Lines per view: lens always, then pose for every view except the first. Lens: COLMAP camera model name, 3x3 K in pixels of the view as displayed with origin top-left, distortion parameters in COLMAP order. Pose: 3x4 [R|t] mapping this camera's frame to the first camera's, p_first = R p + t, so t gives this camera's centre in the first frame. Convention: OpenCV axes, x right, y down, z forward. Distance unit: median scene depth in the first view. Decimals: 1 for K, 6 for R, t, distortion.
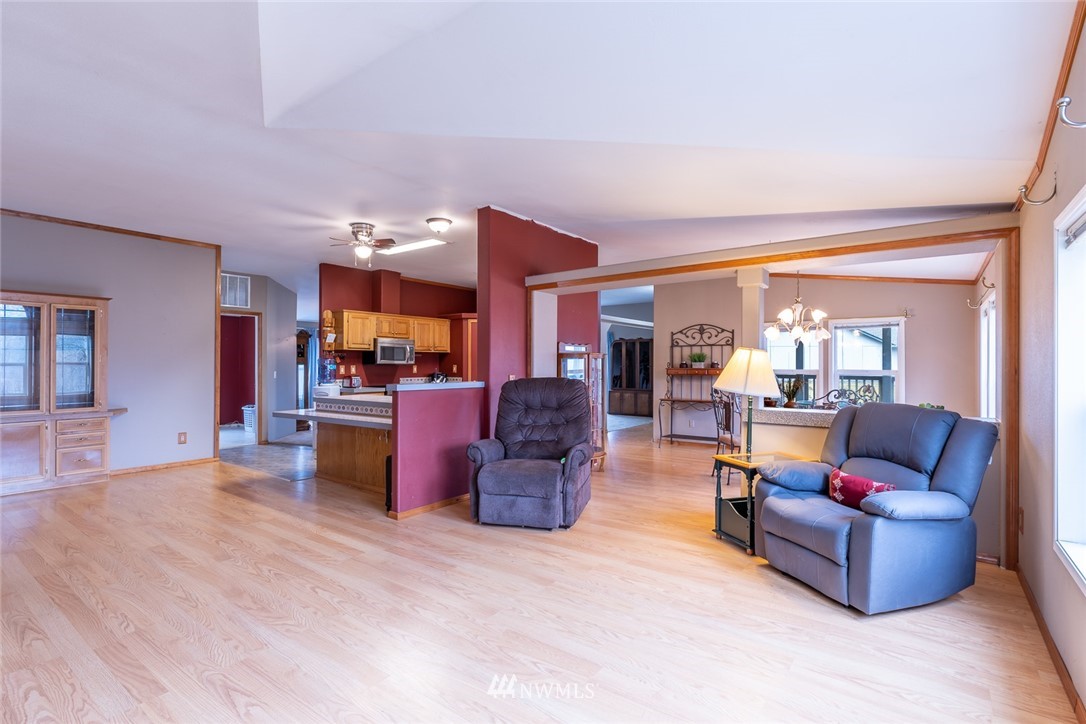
lens RADIAL K [[516.0, 0, 542.2], [0, 516.0, 364.1], [0, 0, 1]] dist [0.003563, -0.001789]
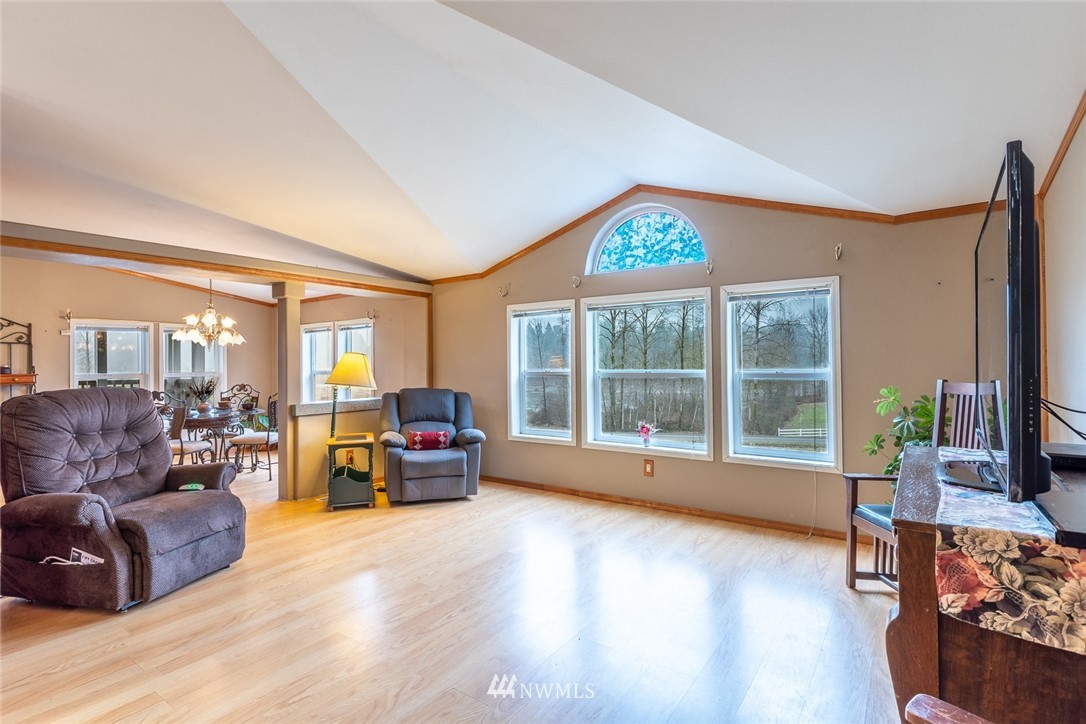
lens RADIAL K [[516.0, 0, 547.4], [0, 516.0, 360.2], [0, 0, 1]] dist [0.003563, -0.001789]
pose [[-0.030092, 0.007173, 0.999521, -0.398155], [0.009046, 0.999935, -0.006904, -0.000013], [-0.999506, 0.008834, -0.030154, 0.242745]]
